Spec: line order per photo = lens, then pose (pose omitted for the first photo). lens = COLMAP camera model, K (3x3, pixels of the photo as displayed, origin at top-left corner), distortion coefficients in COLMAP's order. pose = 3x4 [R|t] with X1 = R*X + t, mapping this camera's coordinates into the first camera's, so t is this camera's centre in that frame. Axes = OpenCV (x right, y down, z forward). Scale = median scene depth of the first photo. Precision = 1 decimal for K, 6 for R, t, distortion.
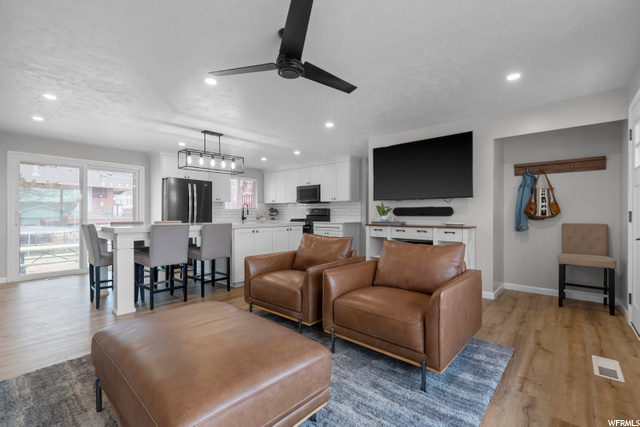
lens RADIAL K [[275.1, 0, 320.5], [0, 275.1, 214.2], [0, 0, 1]] dist [-0.016945, -0.000365]
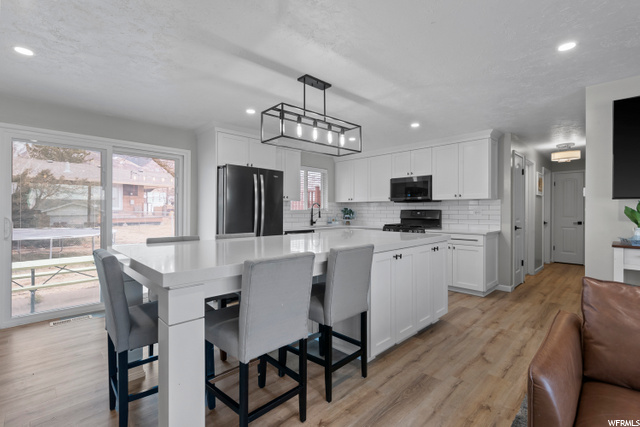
lens RADIAL K [[293.0, 0, 323.9], [0, 293.0, 210.7], [0, 0, 1]] dist [-0.006576, 0.000092]
pose [[0.995375, 0.001553, -0.096049, -0.192192], [-0.002109, 0.999982, -0.005680, -0.013966], [0.096039, 0.005857, 0.995360, 0.237886]]
